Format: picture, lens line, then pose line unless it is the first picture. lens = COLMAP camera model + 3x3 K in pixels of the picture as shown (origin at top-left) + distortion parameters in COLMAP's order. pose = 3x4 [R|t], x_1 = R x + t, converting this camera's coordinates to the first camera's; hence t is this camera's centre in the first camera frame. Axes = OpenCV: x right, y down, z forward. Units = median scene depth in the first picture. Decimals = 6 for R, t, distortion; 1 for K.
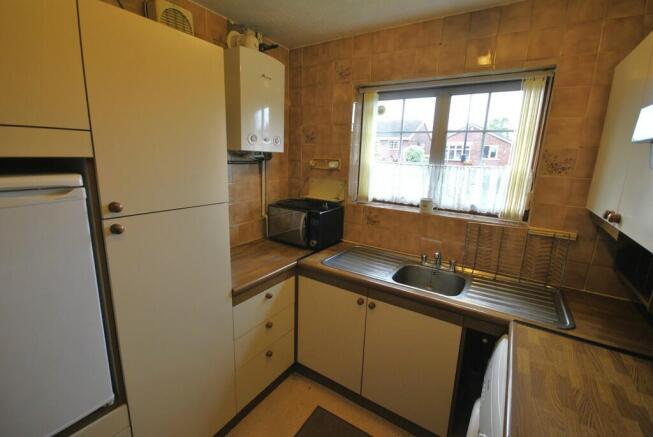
lens RADIAL K [[283.6, 0, 327.7], [0, 283.6, 217.5], [0, 0, 1]] dist [-0.010238, -0.000747]
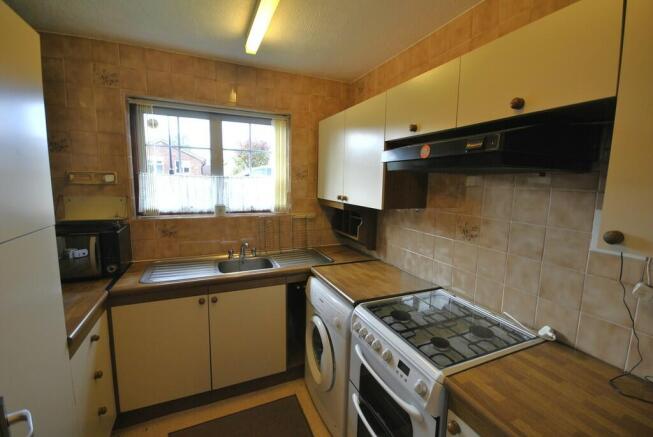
lens RADIAL K [[283.6, 0, 328.6], [0, 283.6, 217.2], [0, 0, 1]] dist [-0.010238, -0.000747]
pose [[0.554413, -0.132310, 0.821657, -0.391301], [0.175518, 0.983665, 0.039967, 0.018729], [-0.813523, 0.122057, 0.568579, -0.040324]]
